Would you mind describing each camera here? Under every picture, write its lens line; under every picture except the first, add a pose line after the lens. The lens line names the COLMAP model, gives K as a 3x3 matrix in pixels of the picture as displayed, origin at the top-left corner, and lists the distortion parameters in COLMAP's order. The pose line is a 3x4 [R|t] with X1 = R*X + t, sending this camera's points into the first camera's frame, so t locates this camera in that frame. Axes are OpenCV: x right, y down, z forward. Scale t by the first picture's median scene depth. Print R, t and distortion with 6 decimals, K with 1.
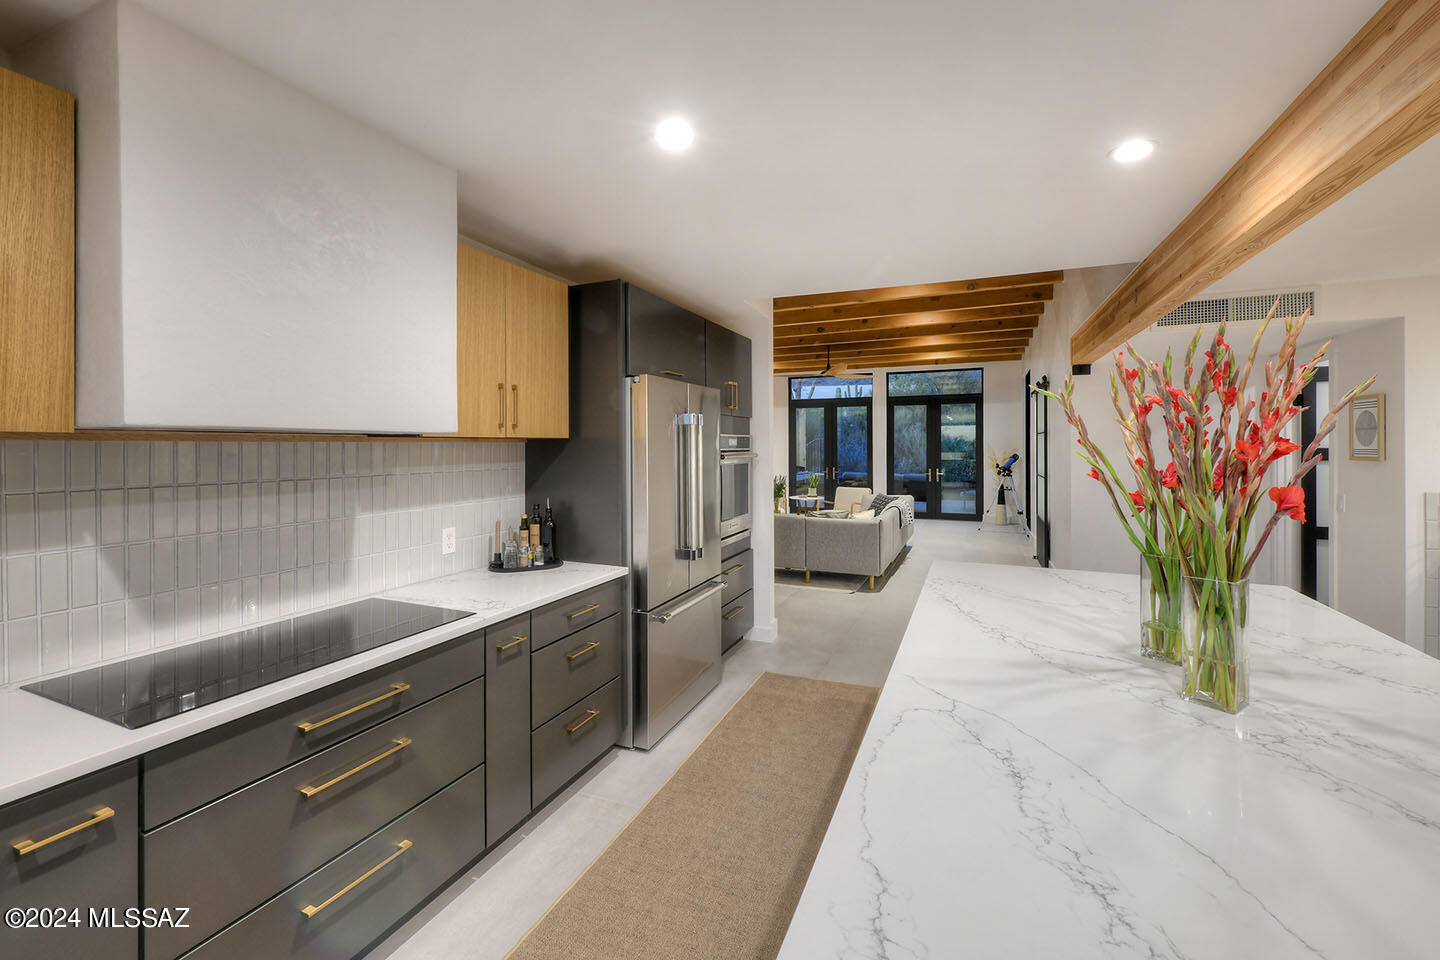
lens RADIAL K [[602.5, 0, 718.5], [0, 602.5, 443.8], [0, 0, 1]] dist [-0.000235, 0.000002]
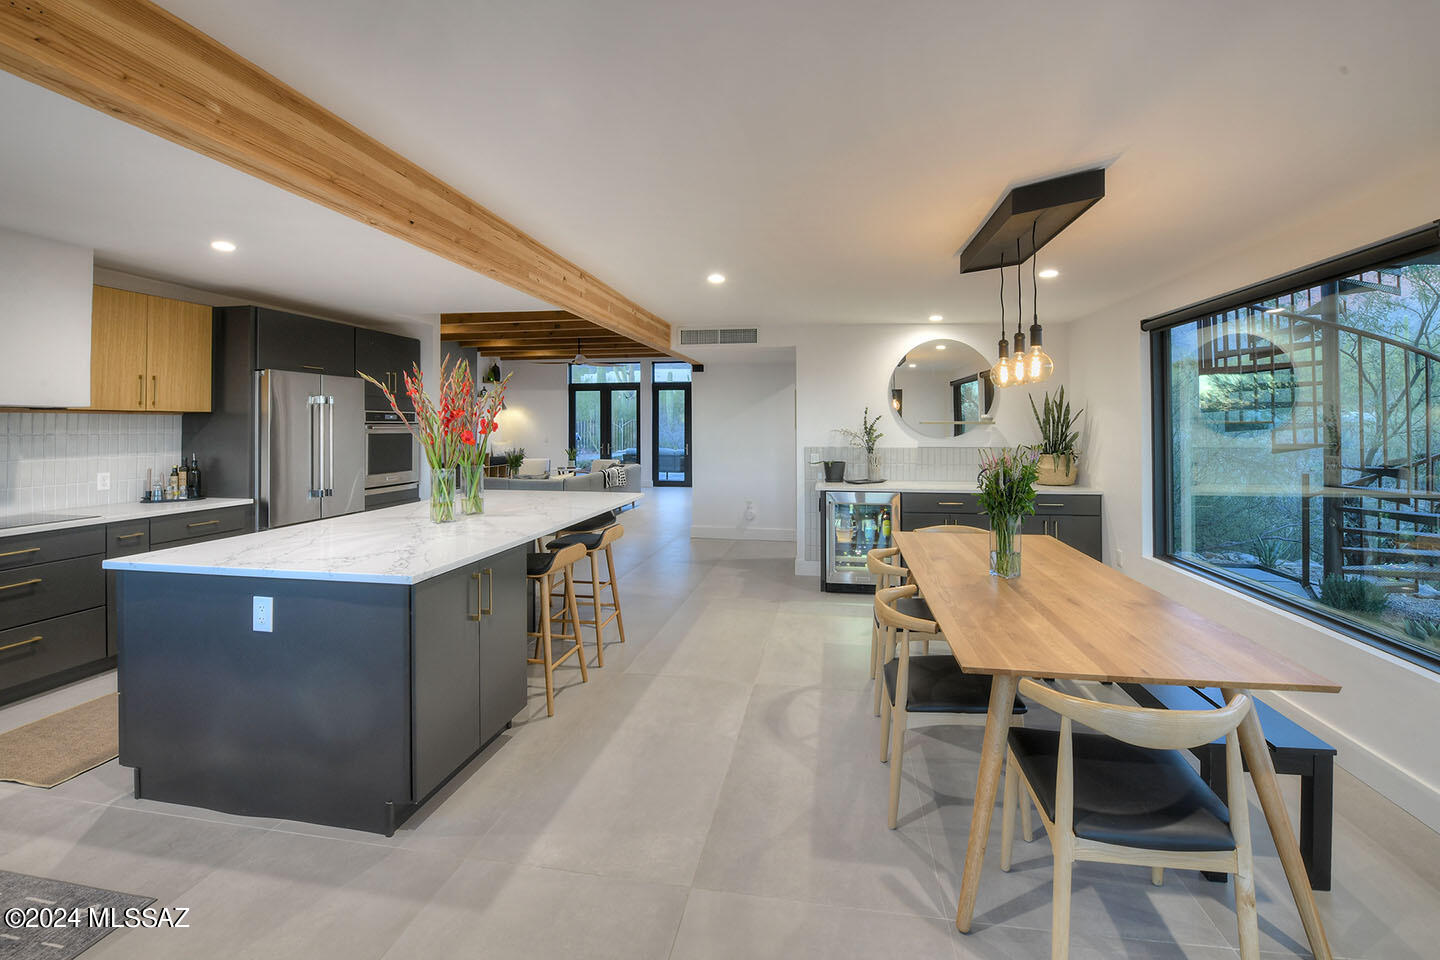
lens RADIAL K [[619.1, 0, 721.3], [0, 619.1, 427.2], [0, 0, 1]] dist [0.000662, 0.000220]
pose [[0.973586, 0.005671, 0.228250, 0.612762], [-0.005916, 0.999982, 0.000390, 0.018945], [-0.228244, -0.001731, 0.973603, -0.738987]]
